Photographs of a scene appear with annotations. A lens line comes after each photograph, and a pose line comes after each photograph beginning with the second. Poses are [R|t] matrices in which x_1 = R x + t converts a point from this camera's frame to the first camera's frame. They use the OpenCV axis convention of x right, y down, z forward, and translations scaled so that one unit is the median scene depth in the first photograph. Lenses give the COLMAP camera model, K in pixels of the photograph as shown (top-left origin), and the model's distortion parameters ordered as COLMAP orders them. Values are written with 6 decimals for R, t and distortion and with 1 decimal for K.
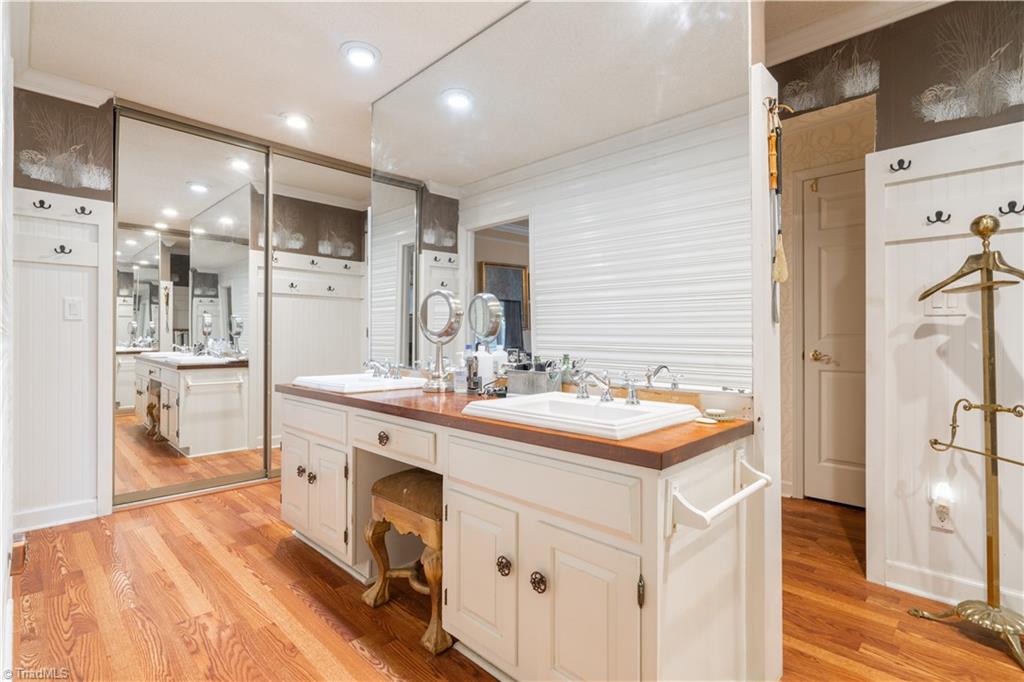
lens RADIAL K [[496.5, 0, 514.8], [0, 496.5, 327.4], [0, 0, 1]] dist [-0.000162, -0.000373]
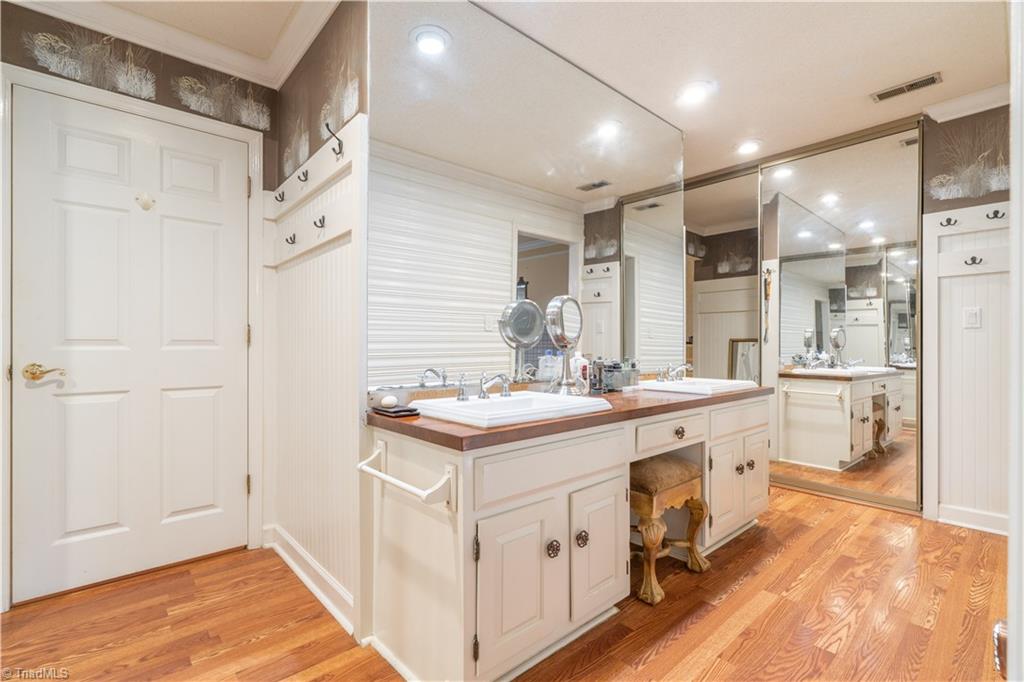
lens RADIAL K [[466.1, 0, 512.4], [0, 466.1, 358.5], [0, 0, 1]] dist [-0.000752, -0.000139]
pose [[0.063744, -0.035600, 0.997331, -1.161315], [-0.016160, 0.999196, 0.036700, 0.022335], [-0.997835, -0.018456, 0.063117, 1.154504]]
